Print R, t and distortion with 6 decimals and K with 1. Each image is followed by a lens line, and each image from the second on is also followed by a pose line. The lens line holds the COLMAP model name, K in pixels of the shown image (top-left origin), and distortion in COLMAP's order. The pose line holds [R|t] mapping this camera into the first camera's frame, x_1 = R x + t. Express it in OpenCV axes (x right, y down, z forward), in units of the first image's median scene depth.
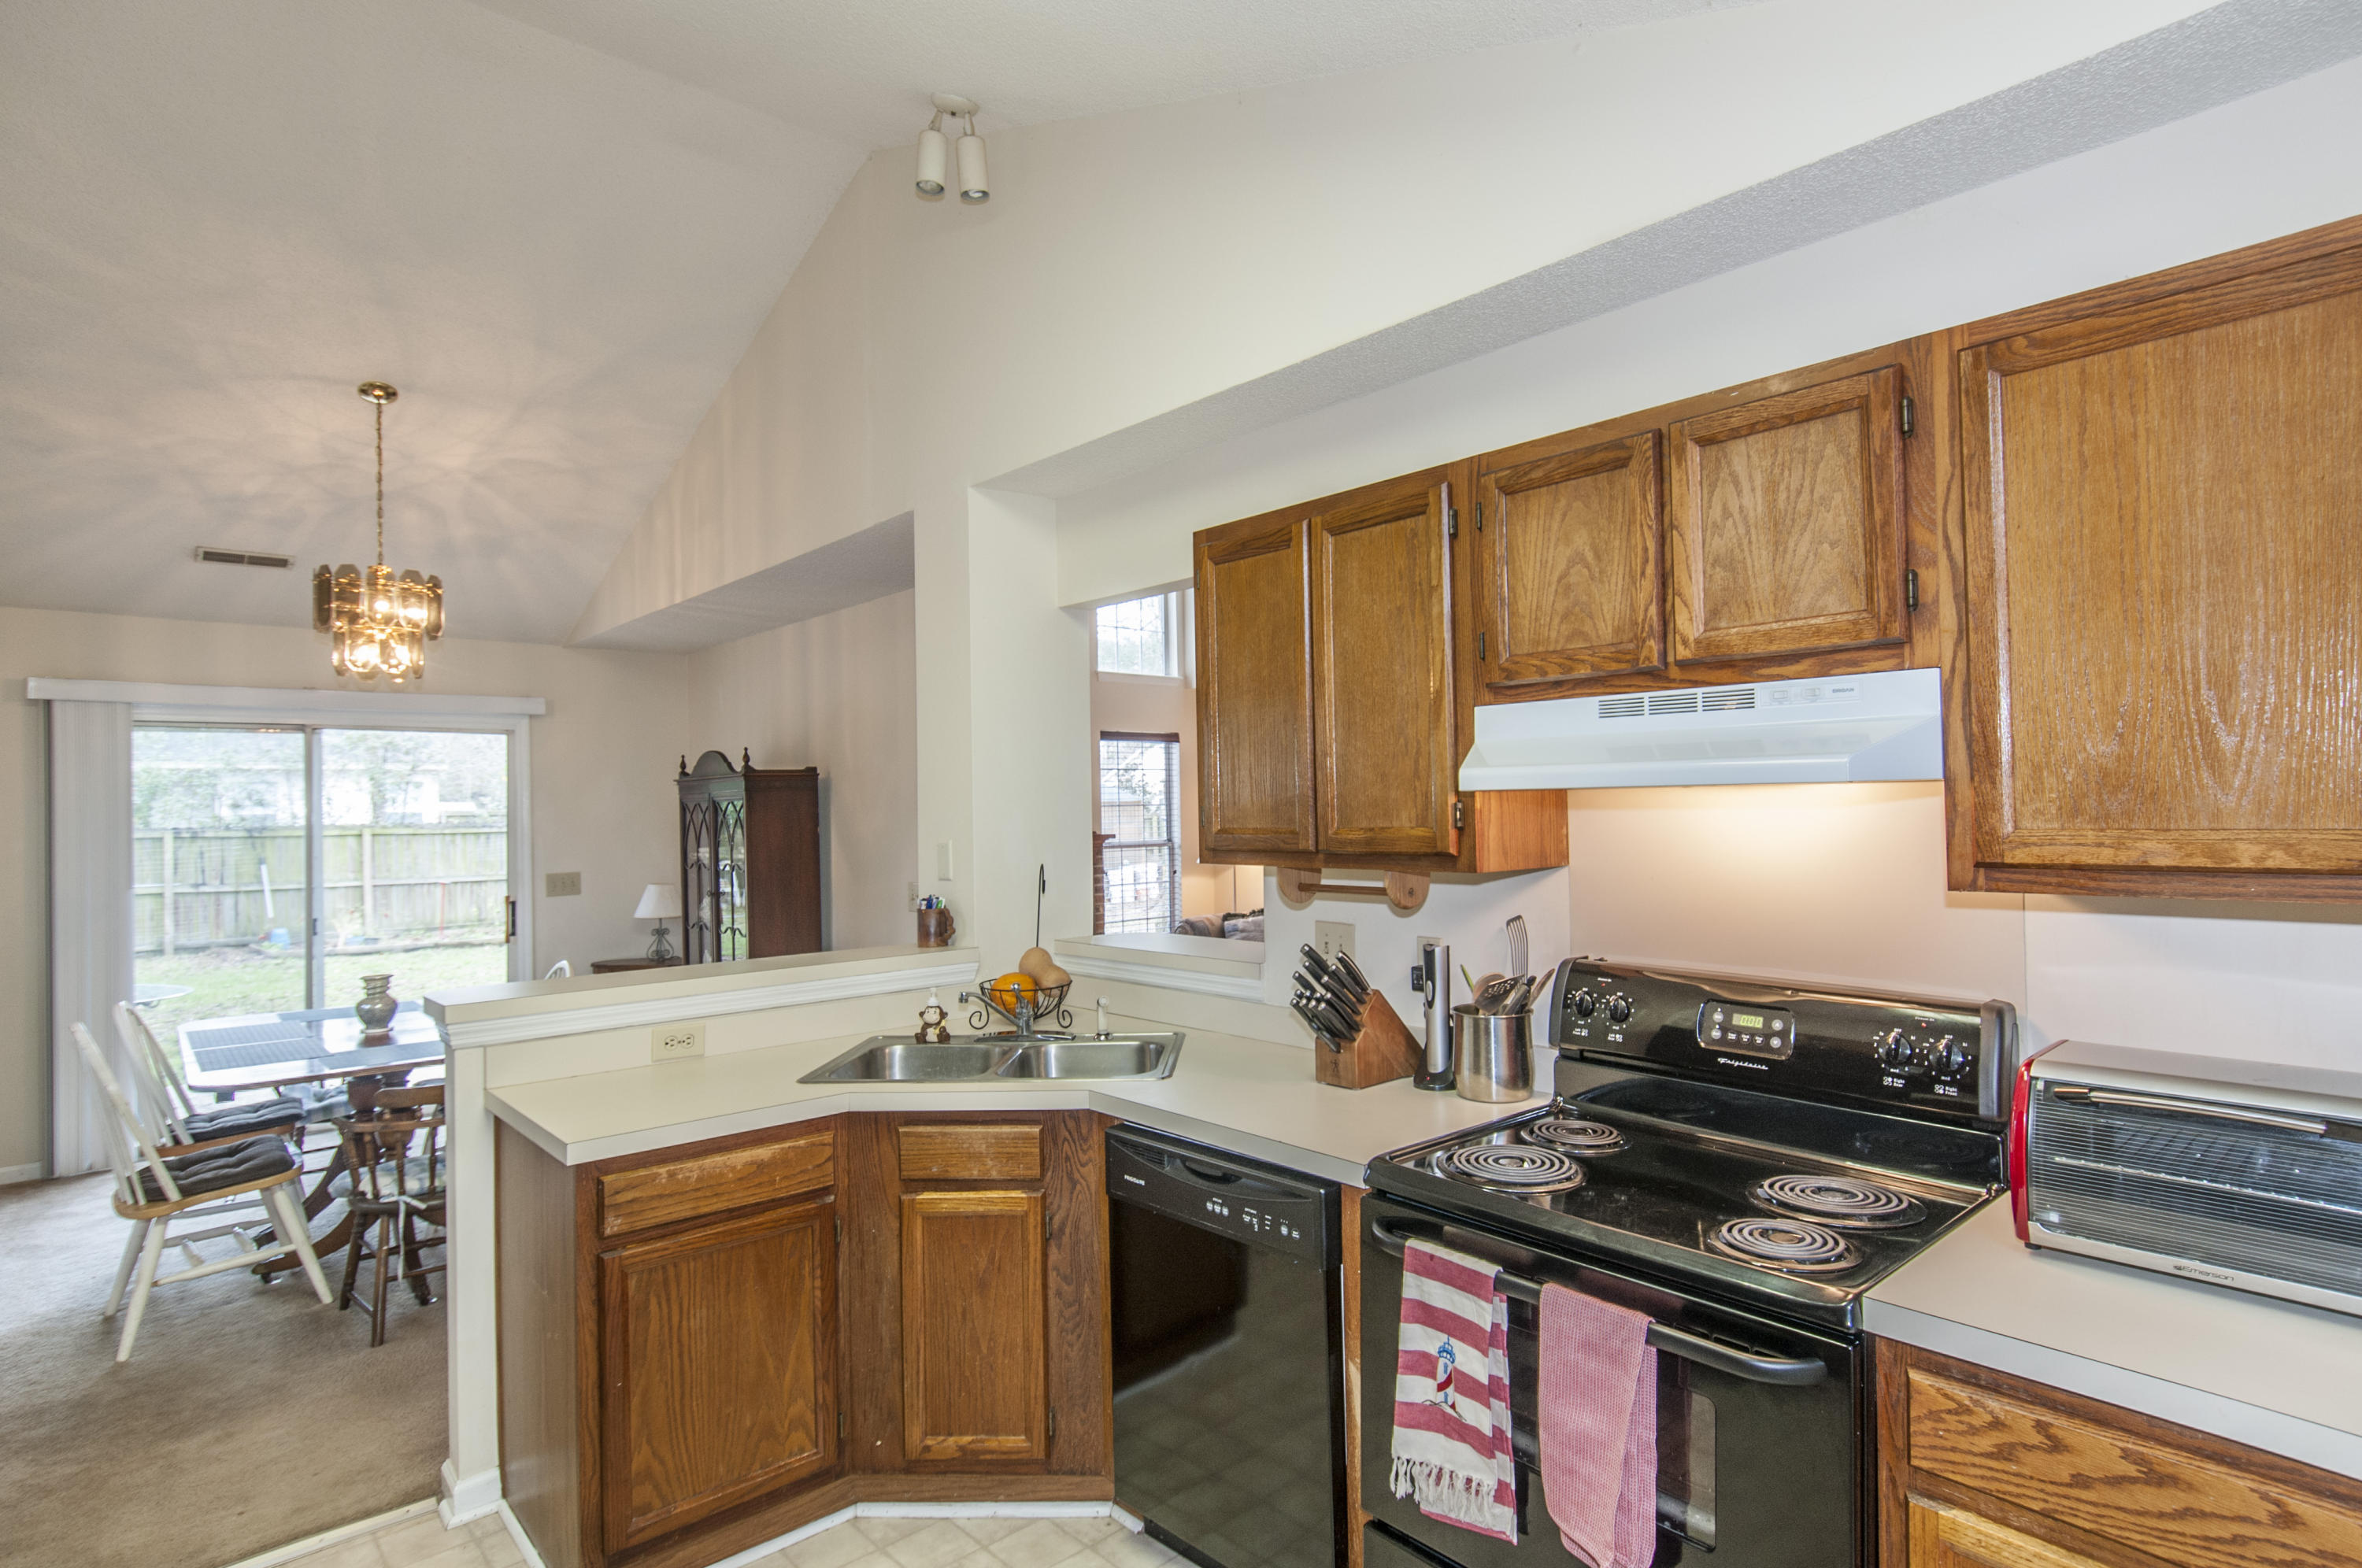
lens RADIAL K [[1230.8, 0, 1222.1], [0, 1230.8, 797.7], [0, 0, 1]] dist [0.012185, -0.003656]
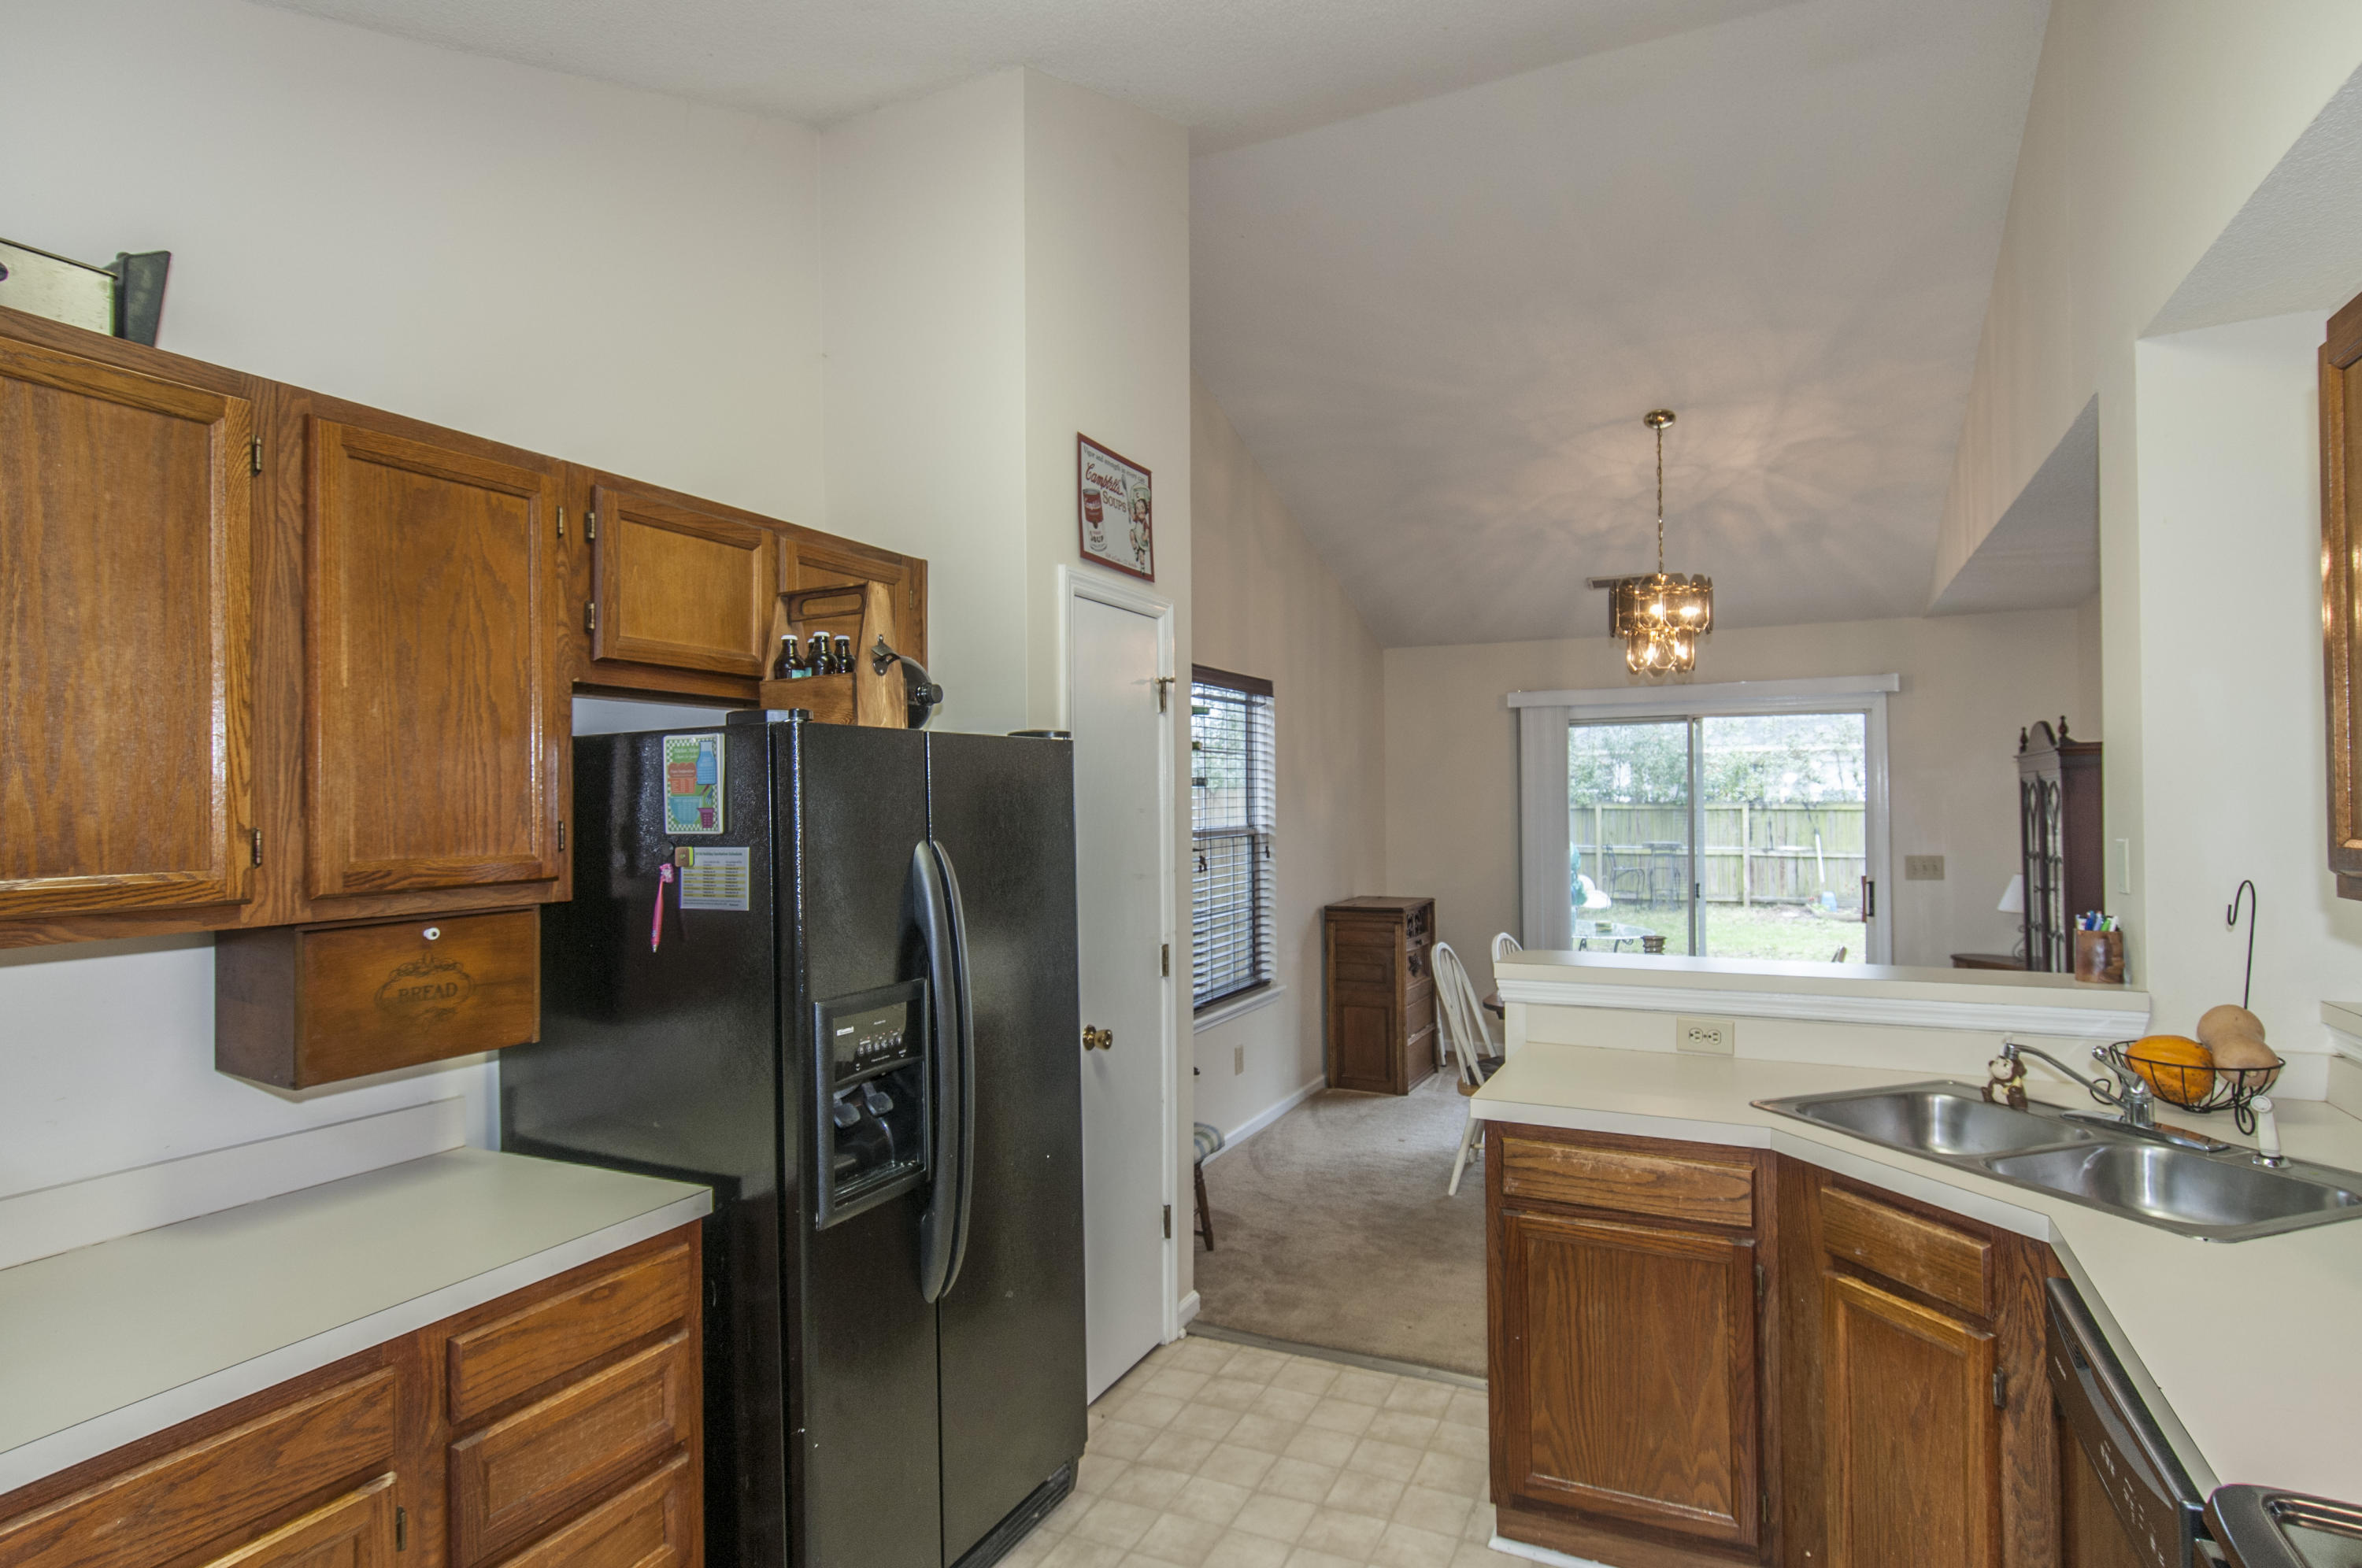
lens RADIAL K [[1230.8, 0, 1187.7], [0, 1230.8, 793.9], [0, 0, 1]] dist [0.012185, -0.003656]
pose [[0.378428, 0.008686, -0.925590, 0.259080], [0.007258, 0.999897, 0.012351, -0.005107], [0.925602, -0.011392, 0.378326, 0.231474]]
